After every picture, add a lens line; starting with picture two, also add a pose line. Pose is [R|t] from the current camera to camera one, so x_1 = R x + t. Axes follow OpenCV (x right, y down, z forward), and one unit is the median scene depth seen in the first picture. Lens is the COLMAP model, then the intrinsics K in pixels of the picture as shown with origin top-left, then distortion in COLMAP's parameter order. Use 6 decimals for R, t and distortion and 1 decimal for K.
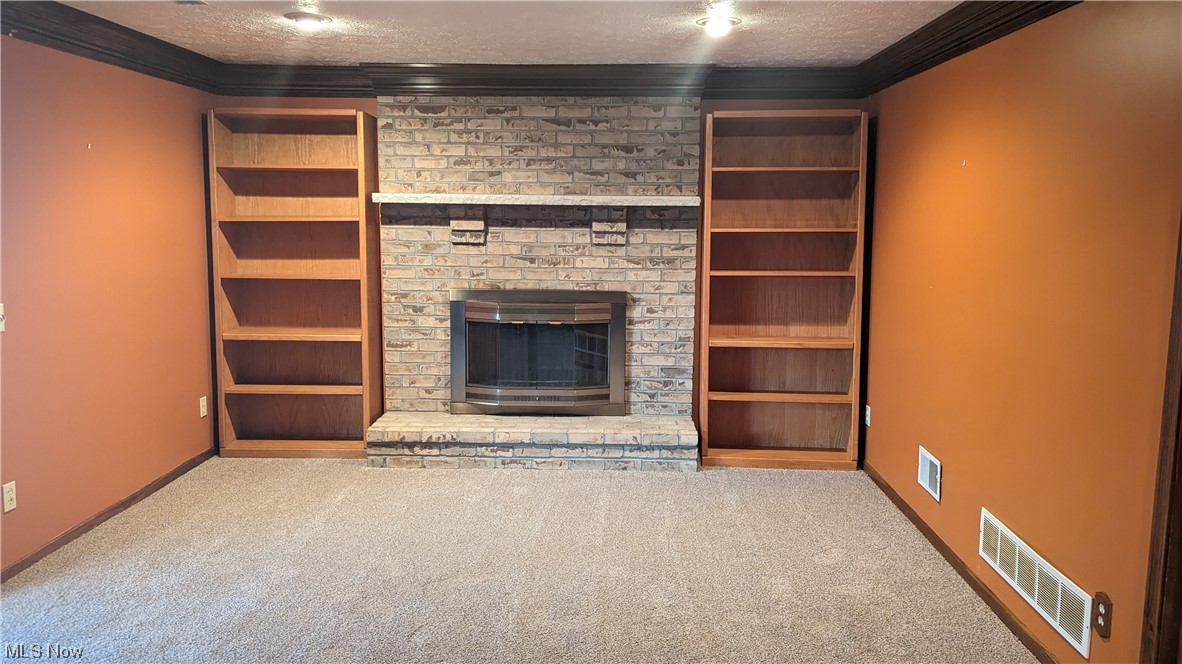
lens RADIAL K [[839.9, 0, 582.8], [0, 839.9, 313.3], [0, 0, 1]] dist [0.059178, -0.066396]
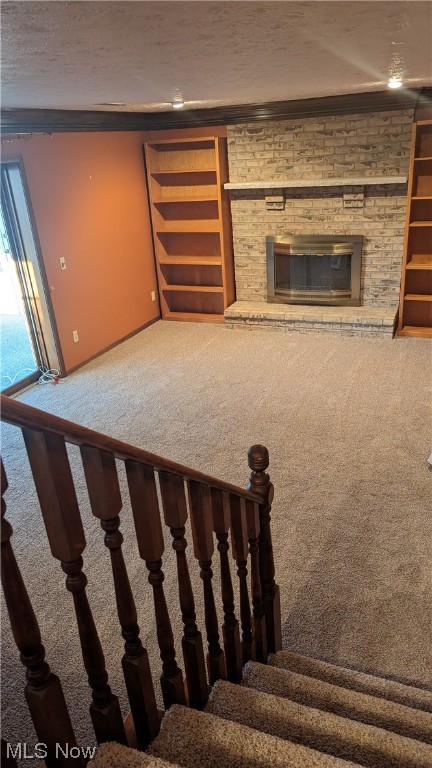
lens RADIAL K [[545.7, 0, 215.7], [0, 545.7, 388.7], [0, 0, 1]] dist [0.059178, -0.066396]
pose [[0.930560, 0.083007, -0.356607, 0.203757], [0.028837, 0.954321, 0.297387, -0.071621], [0.365003, -0.287020, 0.885659, -0.214048]]
